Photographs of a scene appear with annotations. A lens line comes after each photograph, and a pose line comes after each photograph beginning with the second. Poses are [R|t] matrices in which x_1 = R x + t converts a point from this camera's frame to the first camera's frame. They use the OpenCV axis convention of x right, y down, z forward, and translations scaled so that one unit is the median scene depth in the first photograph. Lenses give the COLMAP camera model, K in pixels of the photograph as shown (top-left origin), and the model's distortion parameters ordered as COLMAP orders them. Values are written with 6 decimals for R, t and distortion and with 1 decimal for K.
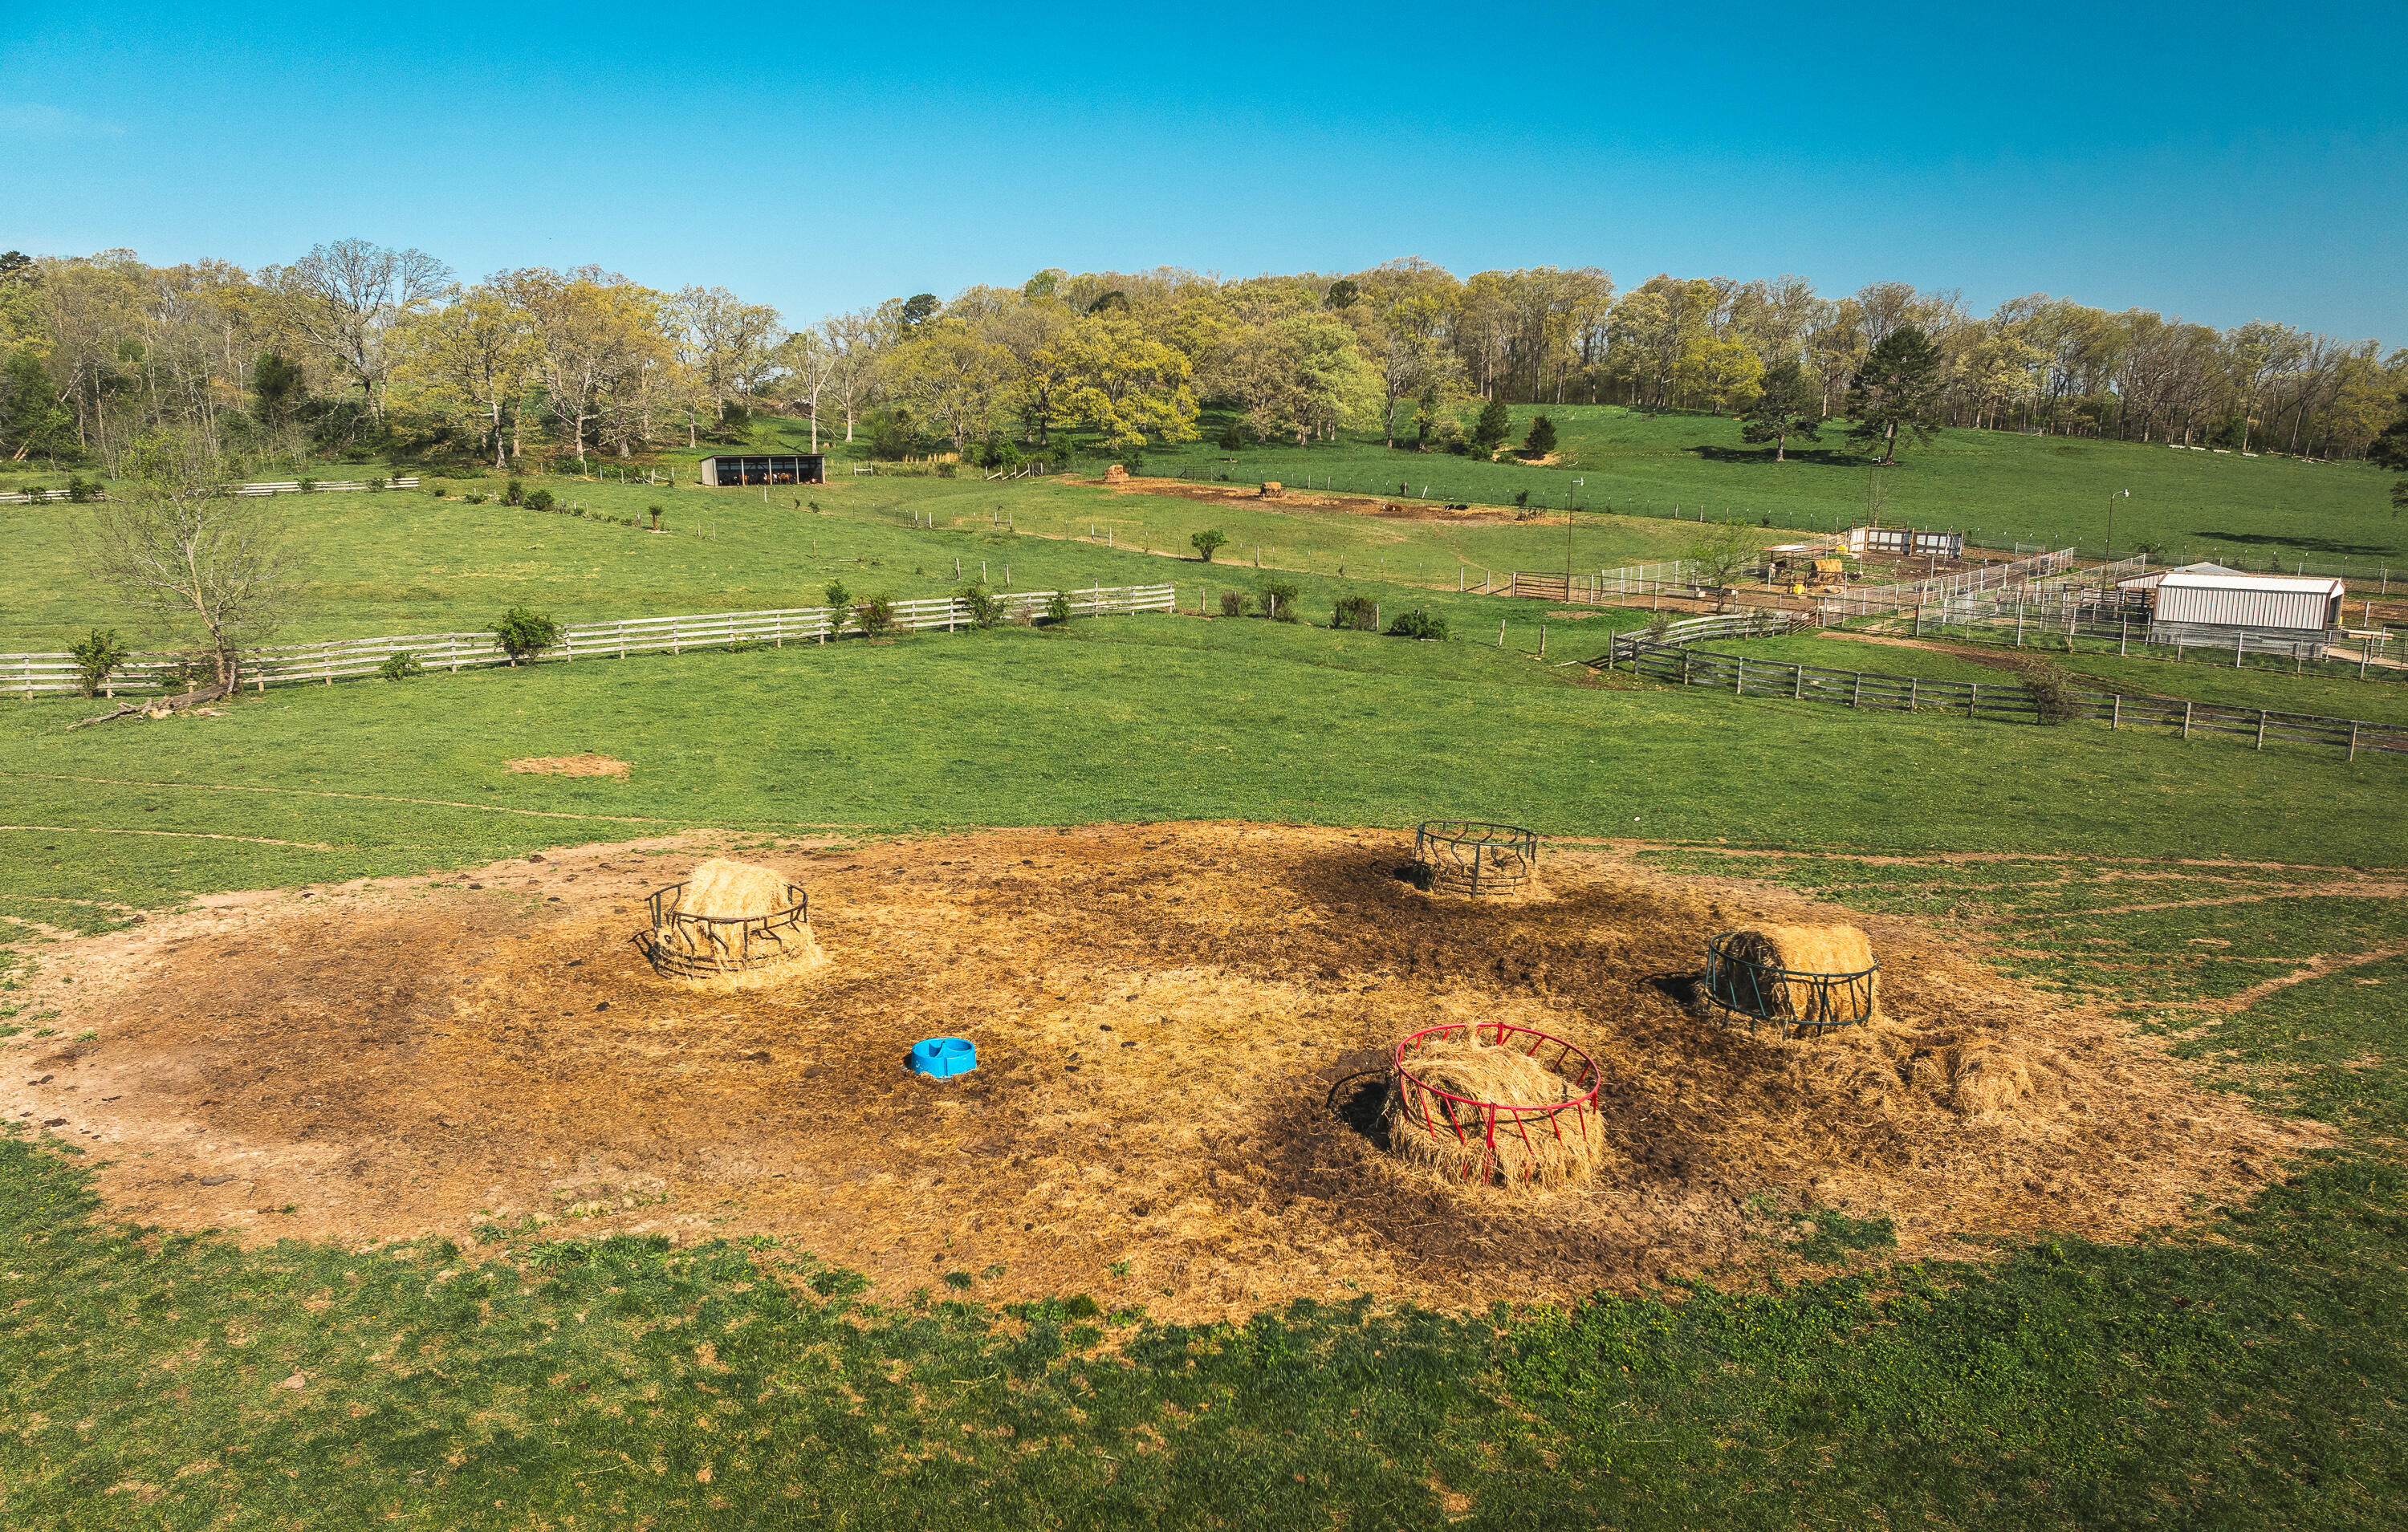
lens RADIAL K [[1683.7, 0, 1204.0], [0, 1683.7, 857.5], [0, 0, 1]] dist [-0.022414, -0.024947]
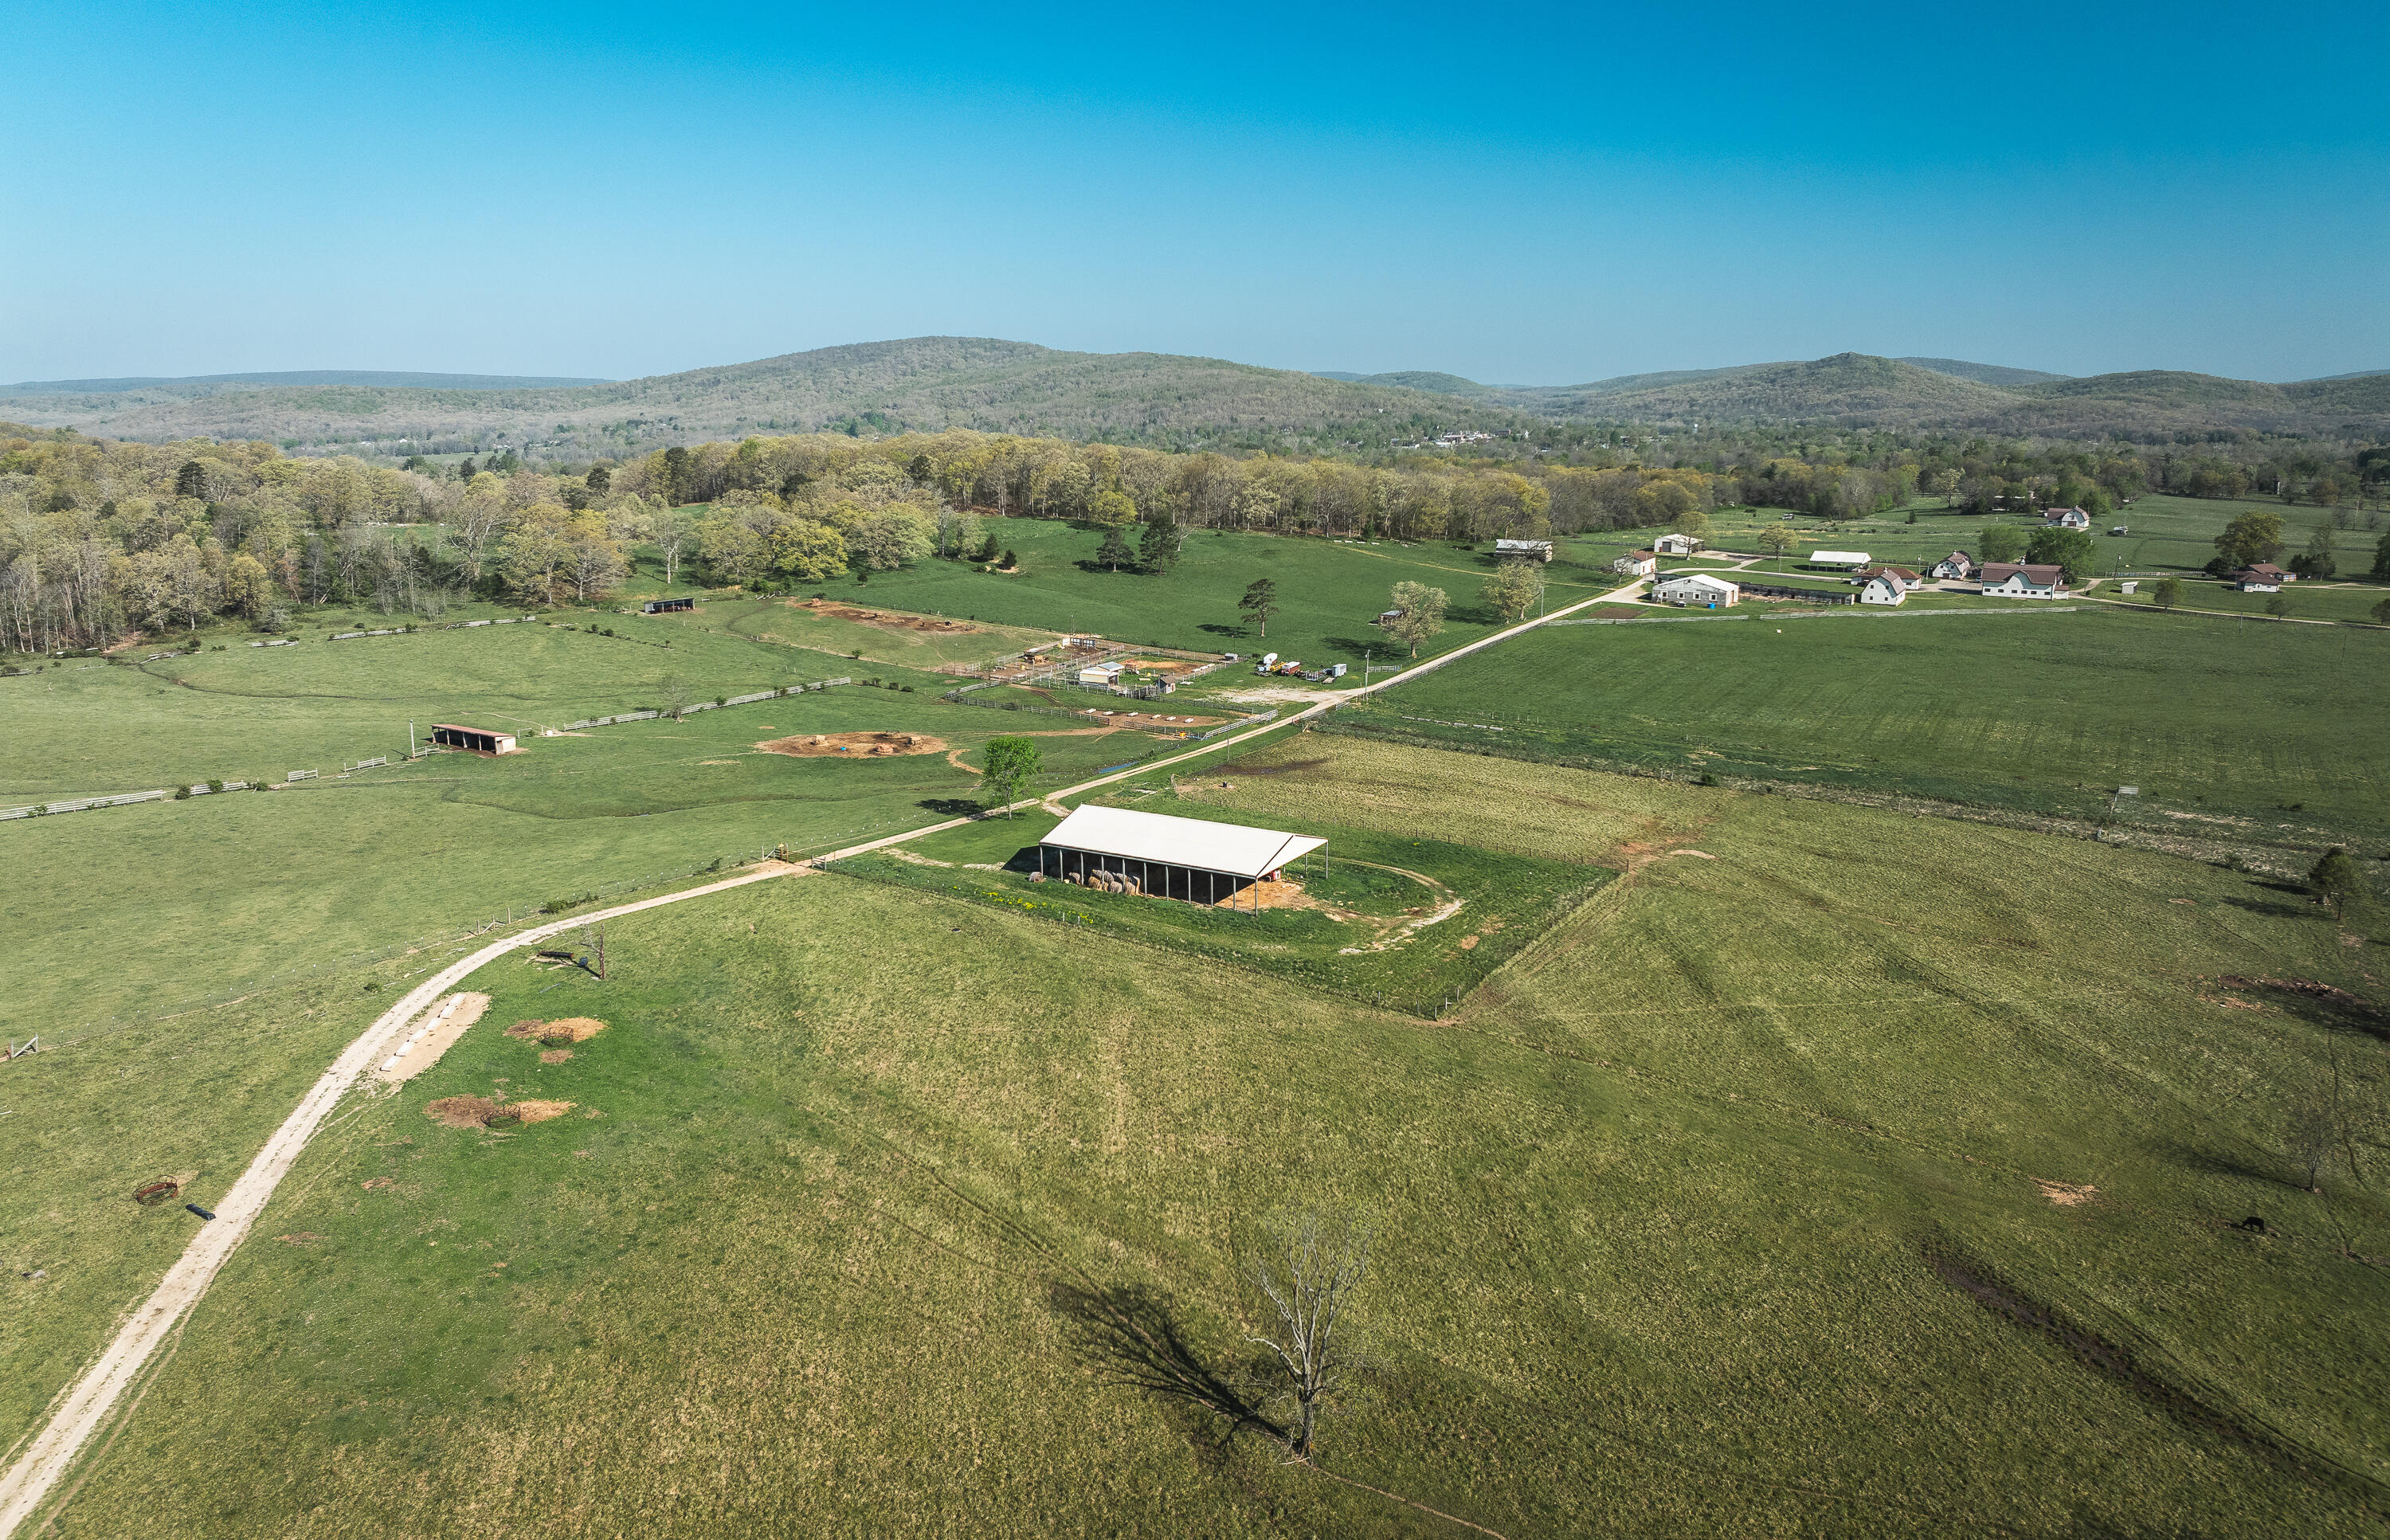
lens RADIAL K [[1652.4, 0, 1195.0], [0, 1652.4, 770.0], [0, 0, 1]] dist [-0.041115, 0.001505]
pose [[0.977954, -0.045881, 0.203717, -0.010261], [0.048745, 0.998770, -0.009059, 0.053852], [-0.203050, 0.018790, 0.978988, -1.212593]]
